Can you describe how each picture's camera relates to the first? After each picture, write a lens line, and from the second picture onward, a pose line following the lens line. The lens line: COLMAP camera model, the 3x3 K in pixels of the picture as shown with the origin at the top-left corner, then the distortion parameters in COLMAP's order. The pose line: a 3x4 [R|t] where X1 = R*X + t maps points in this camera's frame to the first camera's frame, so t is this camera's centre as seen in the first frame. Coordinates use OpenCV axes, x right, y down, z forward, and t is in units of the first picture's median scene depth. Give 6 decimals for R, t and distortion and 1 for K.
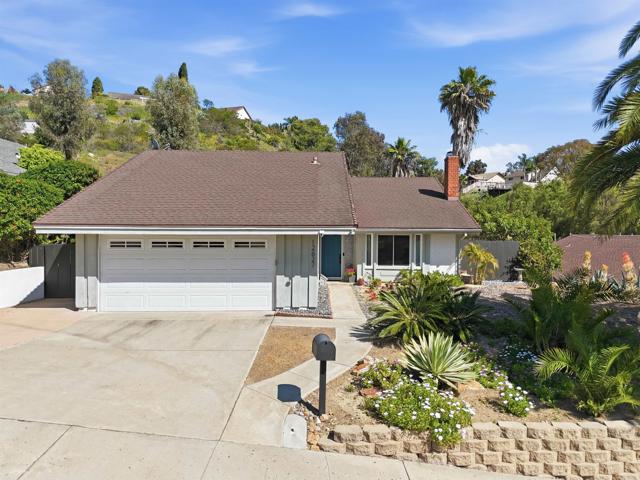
lens RADIAL K [[472.2, 0, 319.4], [0, 472.2, 240.2], [0, 0, 1]] dist [0.054196, -0.029692]
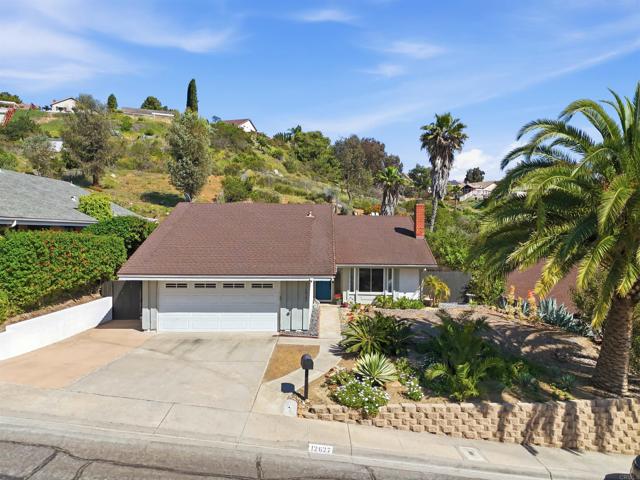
lens RADIAL K [[472.2, 0, 316.4], [0, 472.2, 238.5], [0, 0, 1]] dist [0.054196, -0.029692]
pose [[0.999894, 0.000553, -0.014528, 0.036372], [-0.000634, 0.999984, -0.005538, -0.118402], [0.014525, 0.005546, 0.999879, -0.407210]]
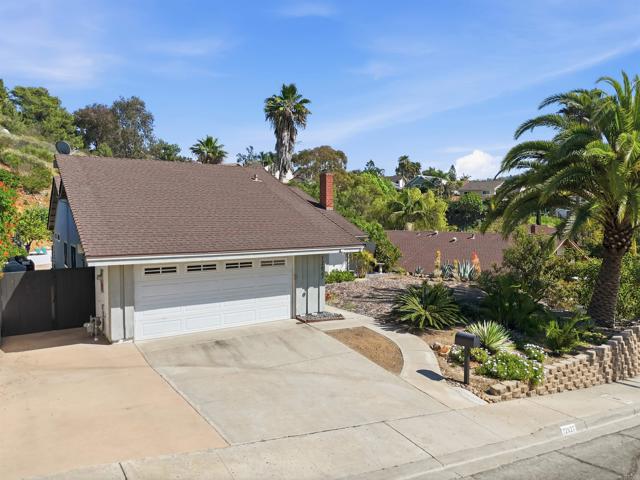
lens RADIAL K [[472.2, 0, 319.7], [0, 472.2, 240.3], [0, 0, 1]] dist [0.054196, -0.029692]
pose [[0.836939, -0.032385, 0.546338, -0.626530], [0.013490, 0.999165, 0.038561, -0.081757], [-0.547130, -0.024903, 0.836677, -0.005754]]
